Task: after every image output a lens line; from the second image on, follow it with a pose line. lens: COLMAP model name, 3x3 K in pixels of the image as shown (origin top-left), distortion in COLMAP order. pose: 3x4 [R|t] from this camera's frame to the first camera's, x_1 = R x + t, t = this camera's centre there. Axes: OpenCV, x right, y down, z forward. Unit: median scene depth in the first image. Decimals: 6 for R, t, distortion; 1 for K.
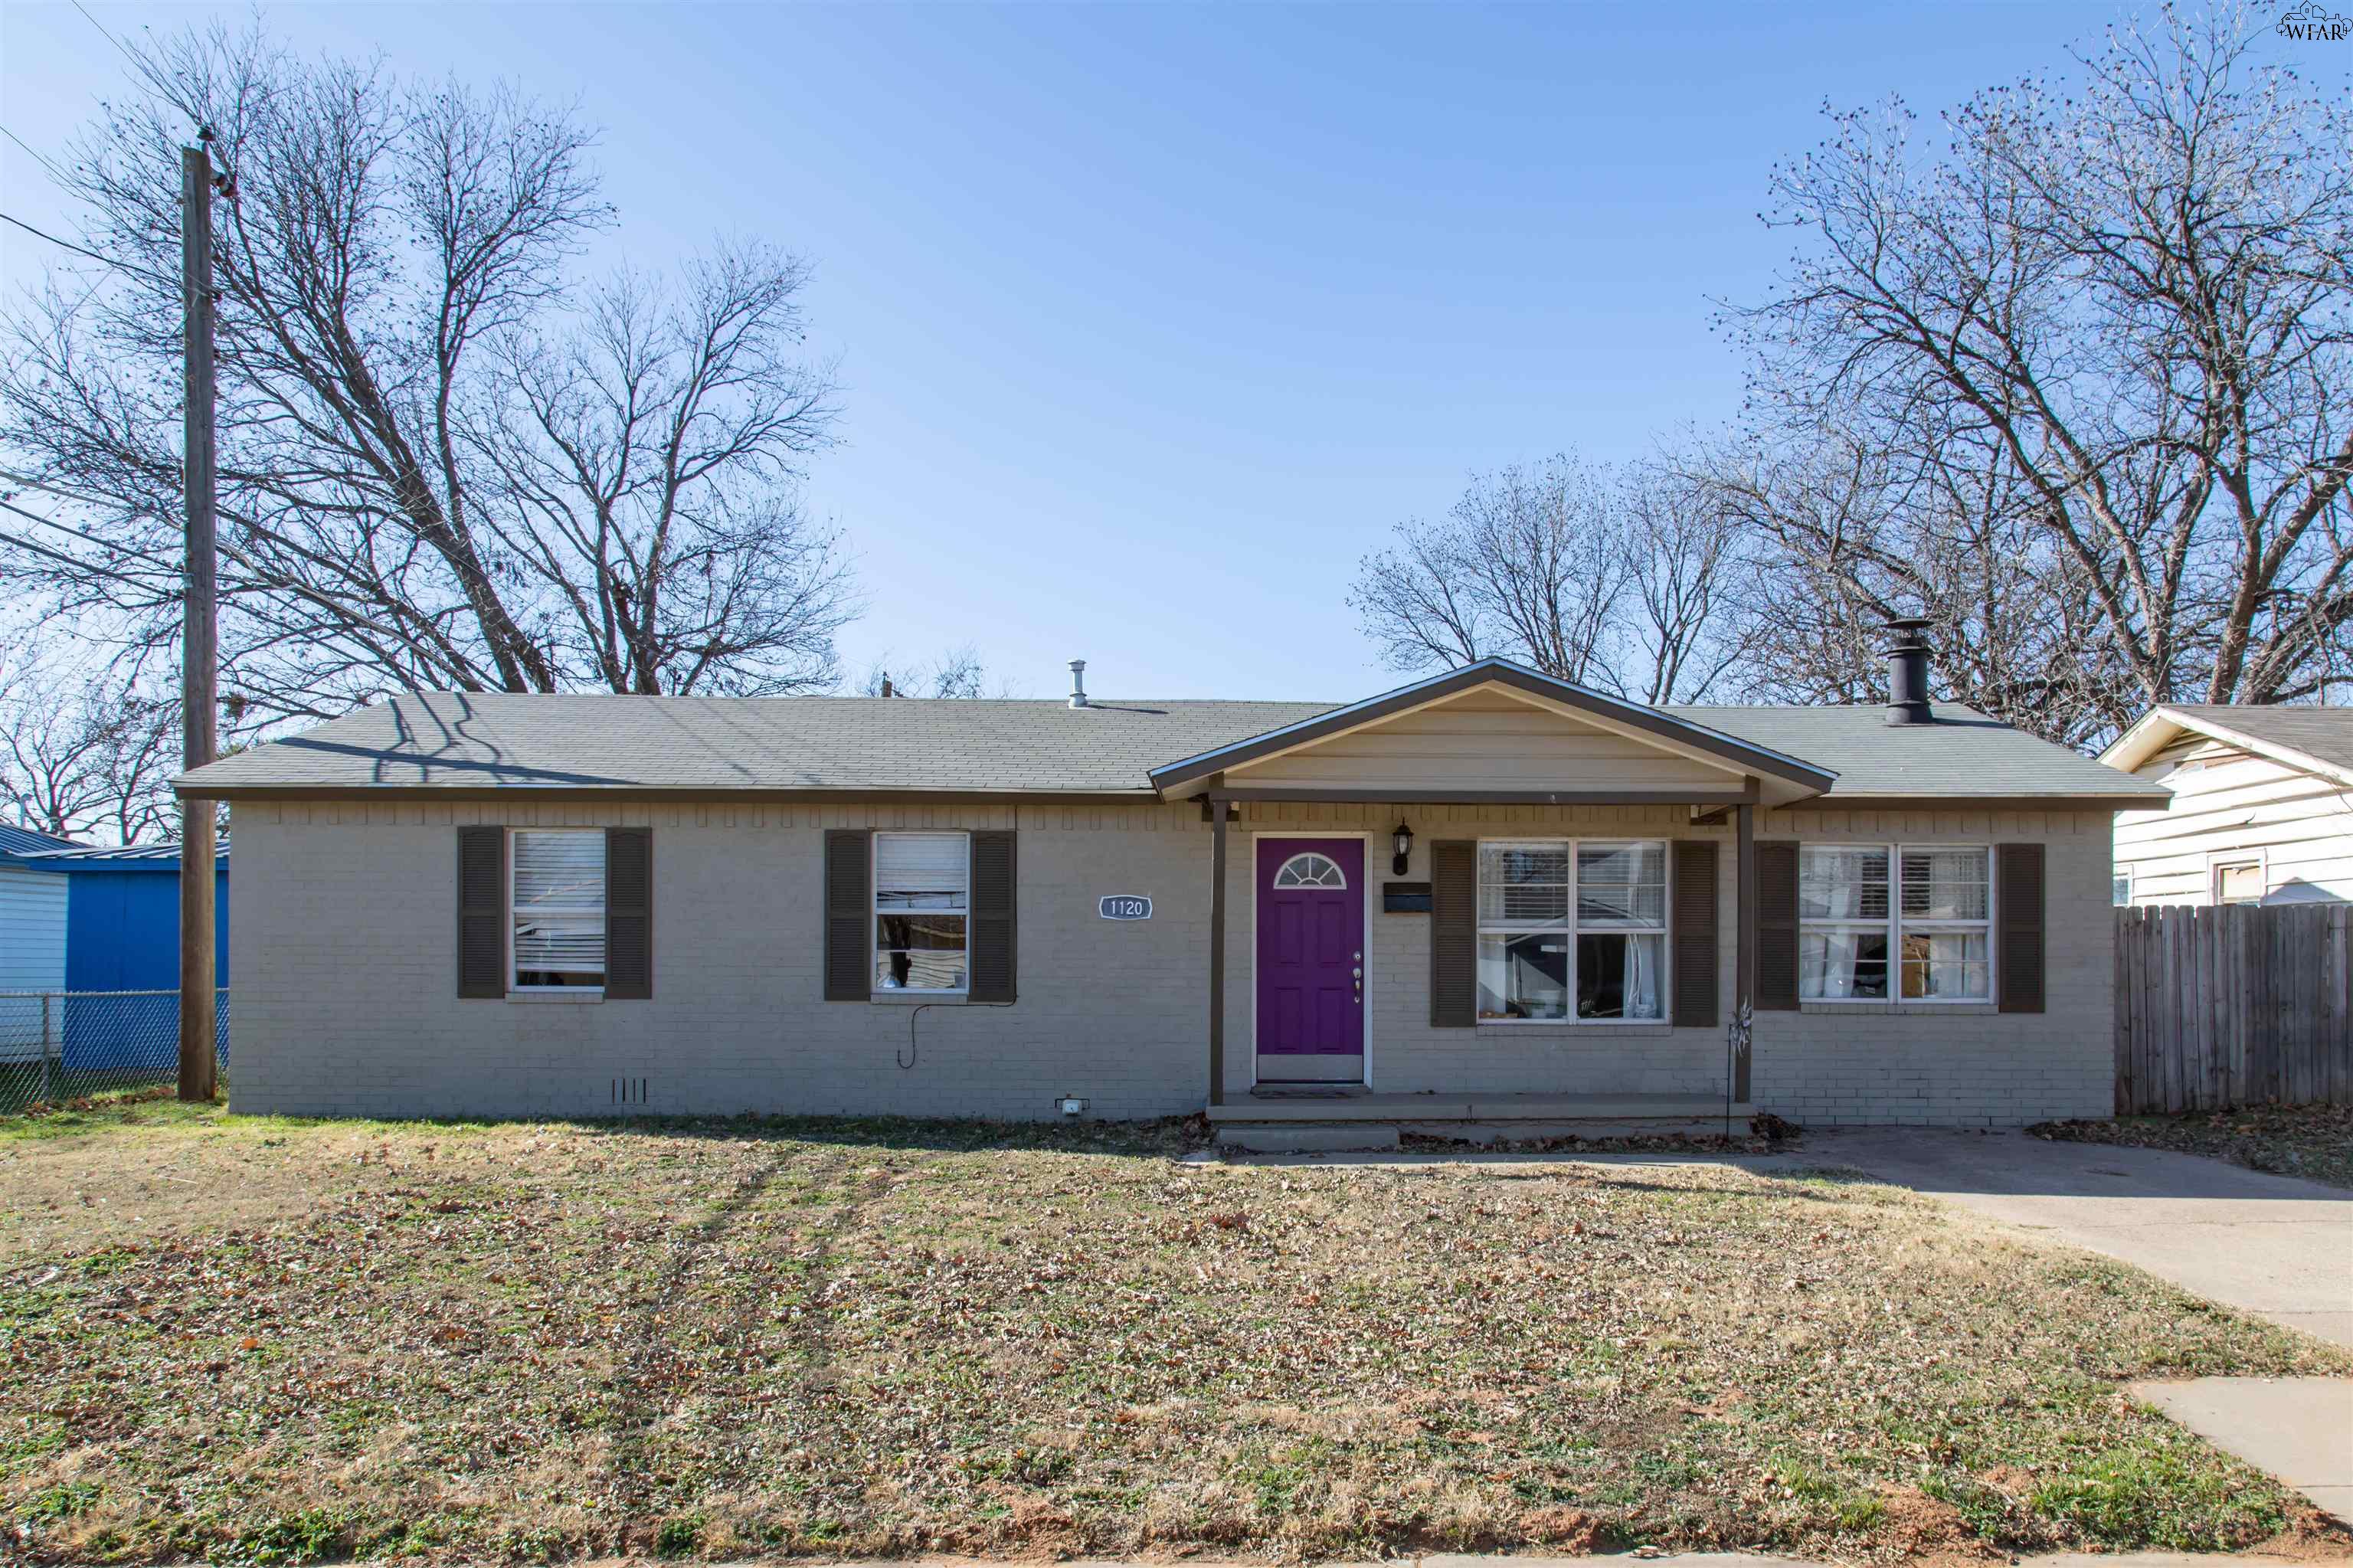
lens RADIAL K [[1717.6, 0, 1173.4], [0, 1717.6, 945.2], [0, 0, 1]] dist [0.001009, -0.003162]
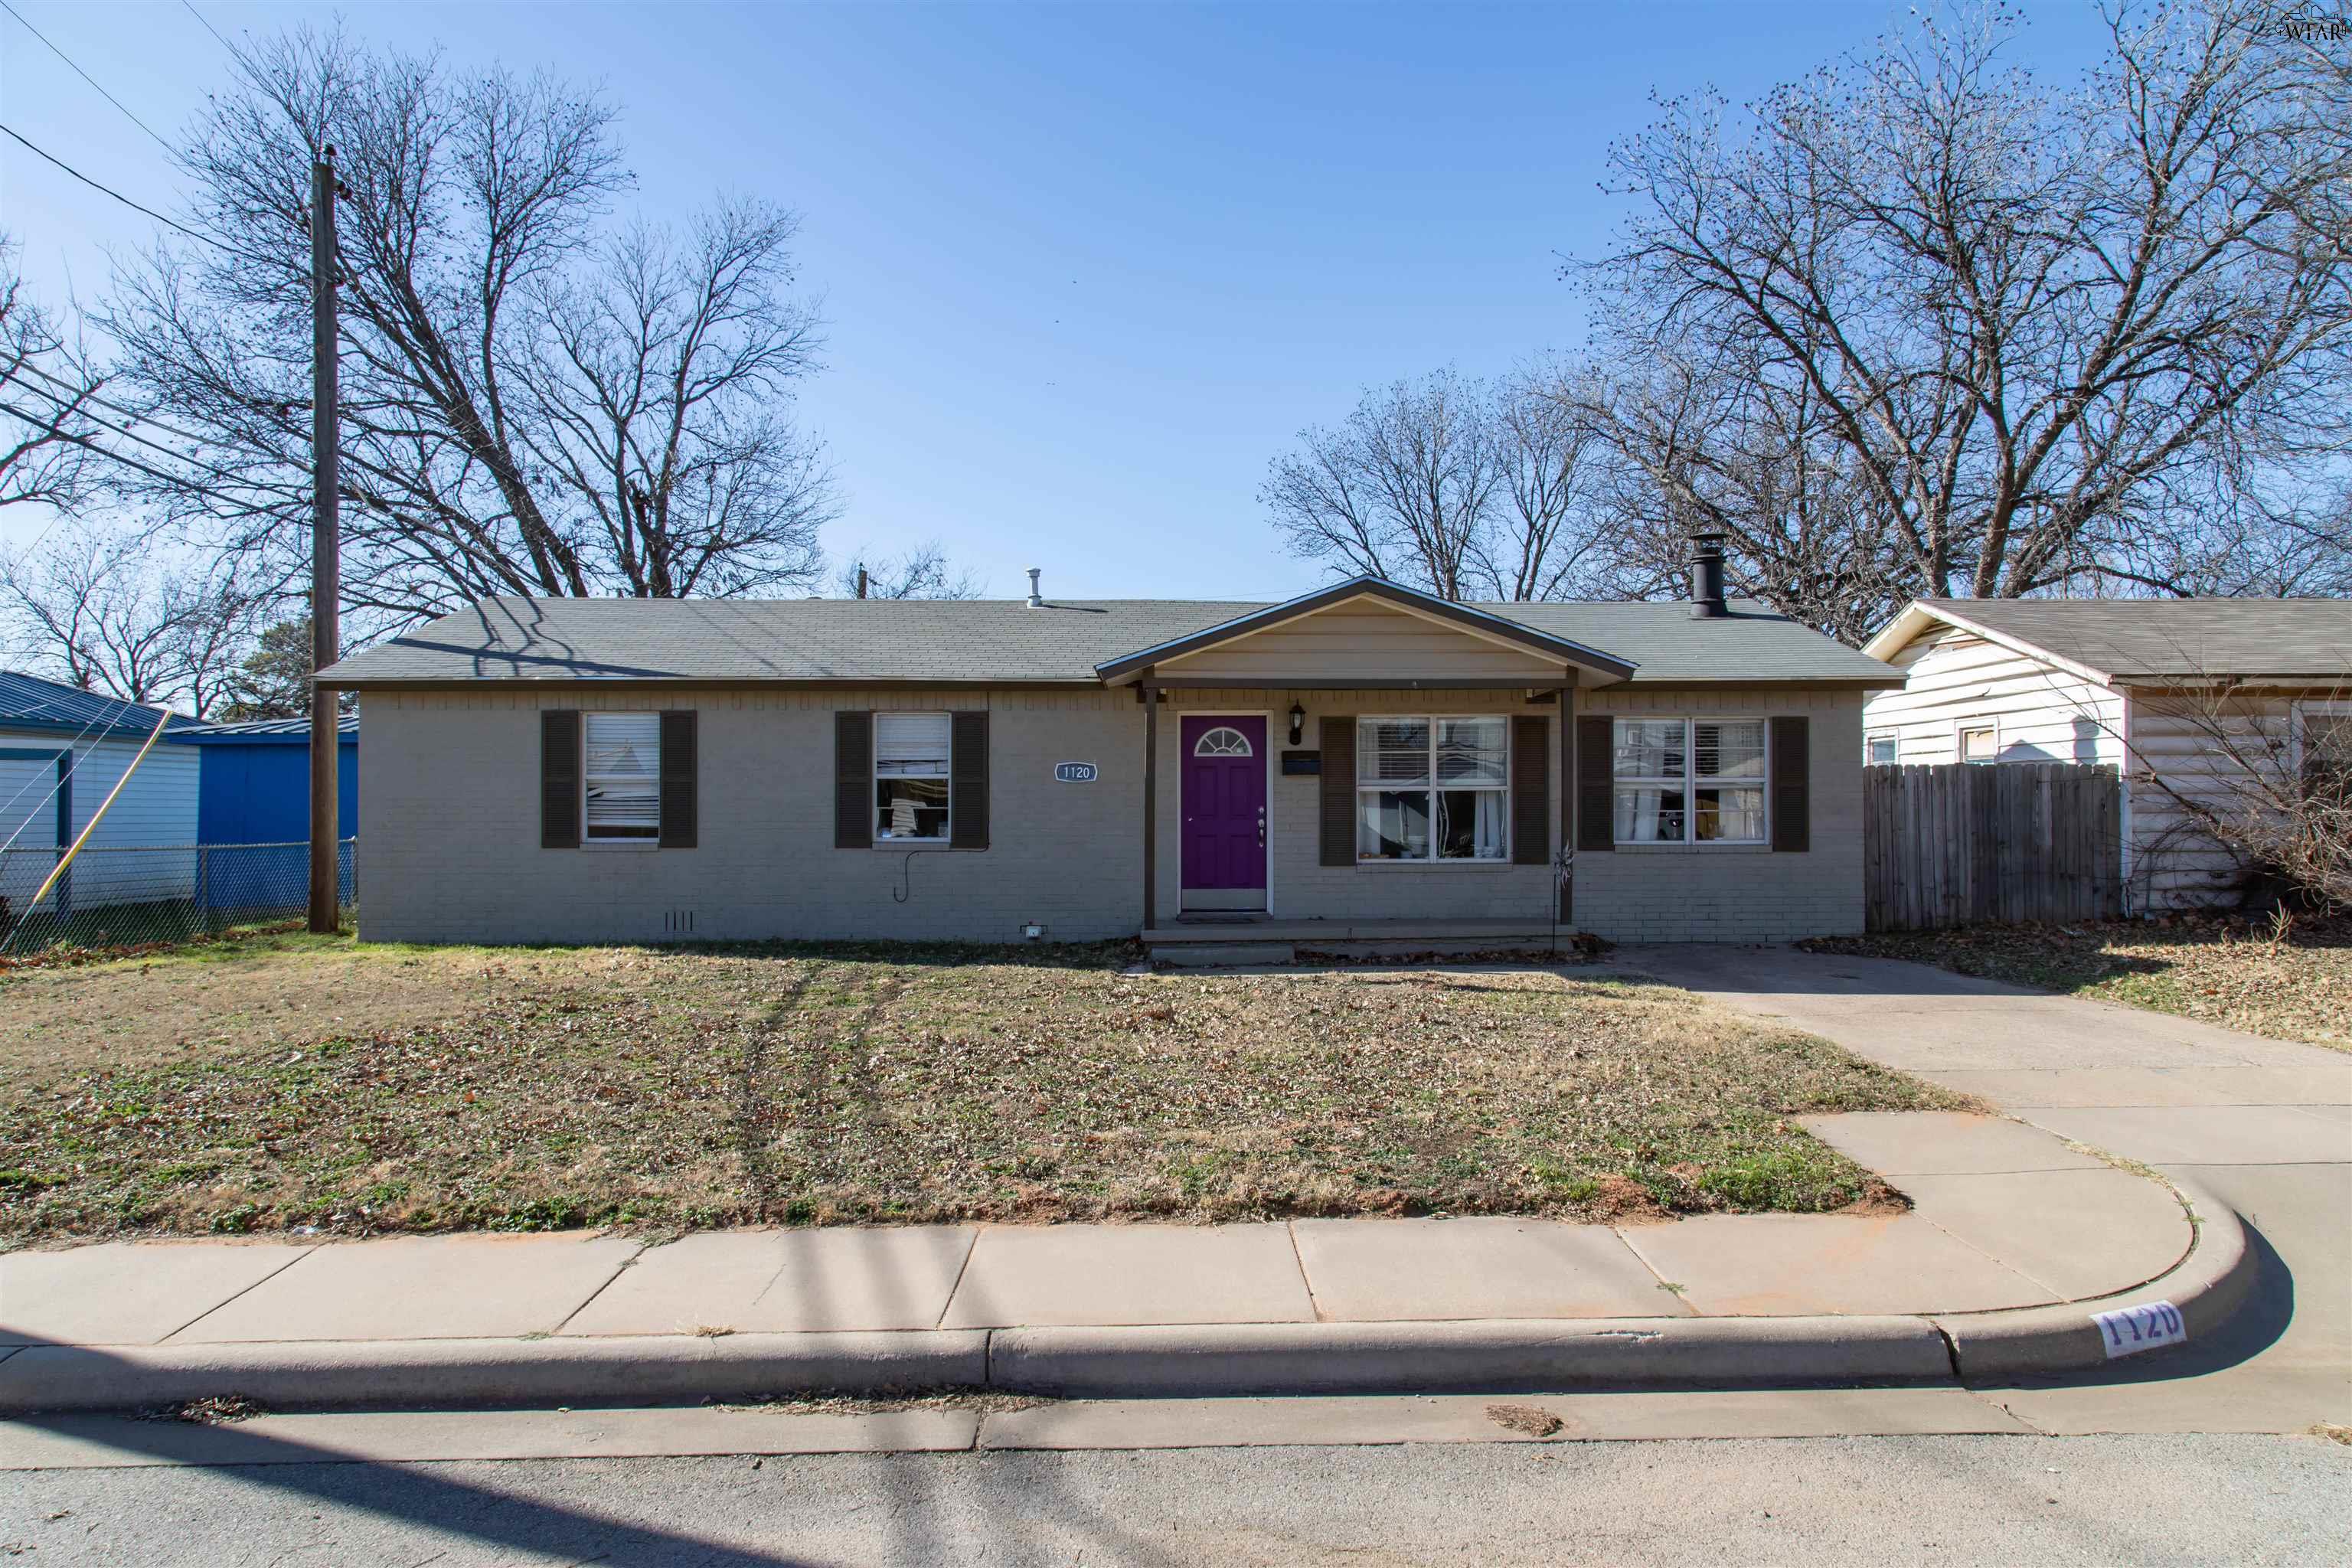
lens RADIAL K [[1578.5, 0, 1190.3], [0, 1578.5, 792.2], [0, 0, 1]] dist [-0.000325, -0.000912]
pose [[0.998503, -0.003442, 0.054579, -0.008222], [0.003331, 0.999992, 0.002113, -0.010363], [-0.054586, -0.001928, 0.998507, -0.165569]]
